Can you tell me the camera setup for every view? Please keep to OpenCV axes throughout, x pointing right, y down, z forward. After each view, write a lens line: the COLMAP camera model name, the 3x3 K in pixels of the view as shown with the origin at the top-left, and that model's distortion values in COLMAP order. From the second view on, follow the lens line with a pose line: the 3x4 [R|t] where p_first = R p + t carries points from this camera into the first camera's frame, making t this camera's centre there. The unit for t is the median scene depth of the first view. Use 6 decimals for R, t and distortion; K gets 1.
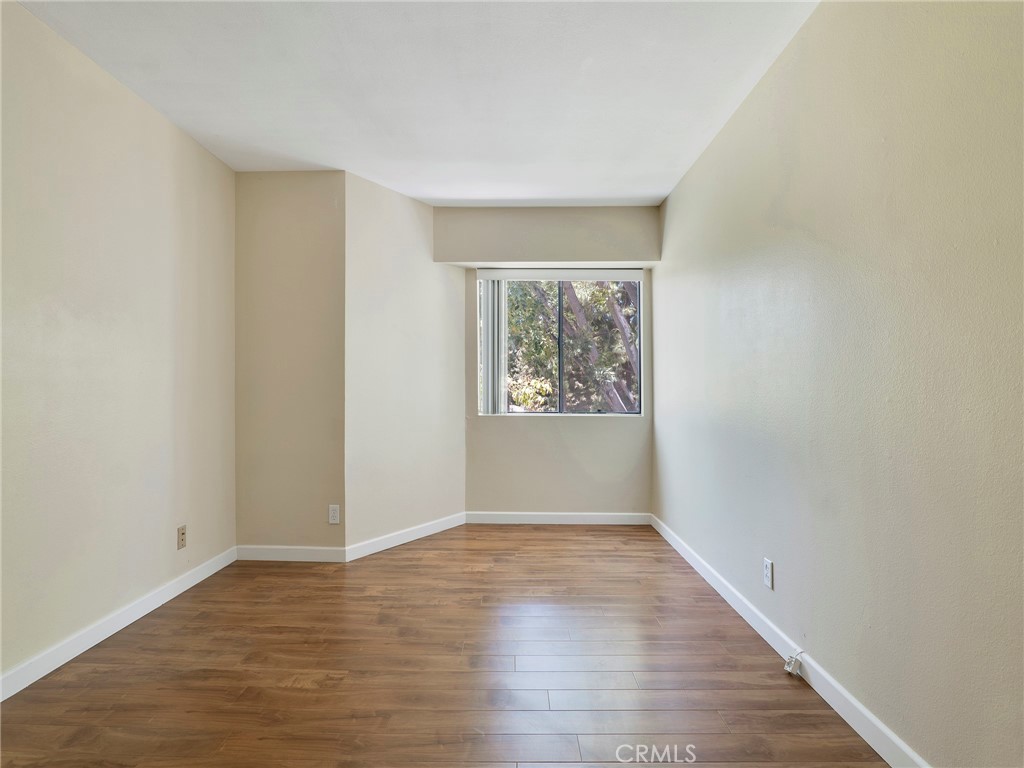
lens RADIAL K [[486.0, 0, 511.9], [0, 486.0, 386.2], [0, 0, 1]] dist [-0.023885, 0.006397]
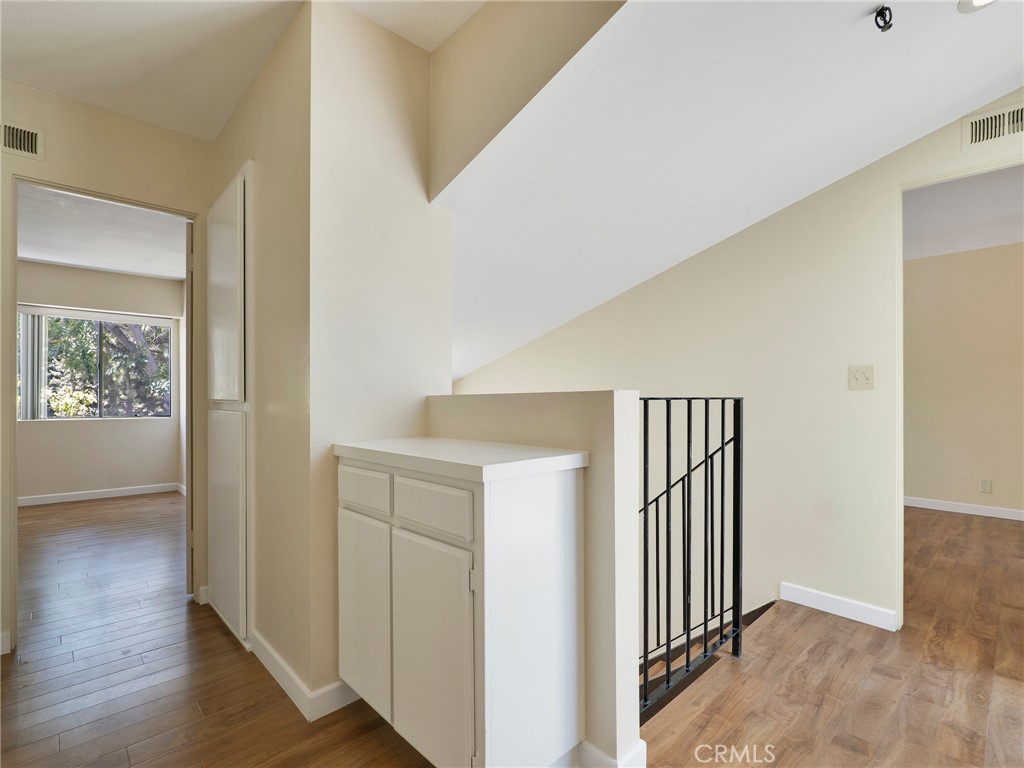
lens RADIAL K [[486.0, 0, 509.8], [0, 486.0, 394.5], [0, 0, 1]] dist [-0.023885, 0.006397]
pose [[0.717888, 0.005491, 0.696137, -0.011494], [-0.003865, 0.999985, -0.003901, -0.008736], [-0.696148, 0.000109, 0.717899, -0.770980]]
